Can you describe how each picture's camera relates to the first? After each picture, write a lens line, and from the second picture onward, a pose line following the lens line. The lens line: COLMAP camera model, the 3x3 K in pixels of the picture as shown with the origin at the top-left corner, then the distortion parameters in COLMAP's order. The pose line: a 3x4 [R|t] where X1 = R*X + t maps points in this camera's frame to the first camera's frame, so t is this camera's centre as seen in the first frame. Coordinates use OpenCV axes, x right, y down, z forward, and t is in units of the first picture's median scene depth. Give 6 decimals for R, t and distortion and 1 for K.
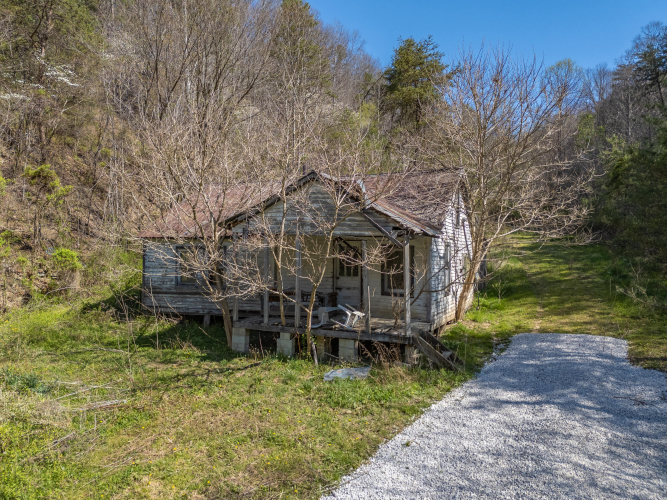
lens RADIAL K [[483.0, 0, 335.9], [0, 483.0, 250.7], [0, 0, 1]] dist [0.071233, -0.056926]
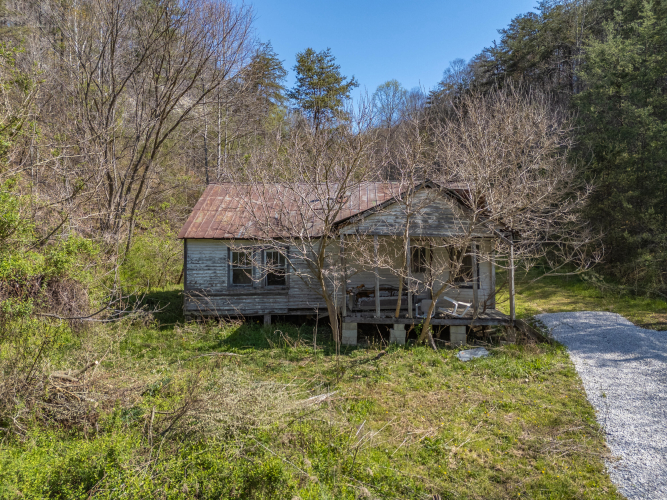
lens RADIAL K [[483.0, 0, 335.9], [0, 483.0, 250.7], [0, 0, 1]] dist [0.071233, -0.056926]
pose [[0.926190, -0.009520, 0.376938, -0.627358], [0.008362, 0.999954, 0.004708, -0.005371], [-0.376965, -0.001208, 0.926227, 0.022425]]
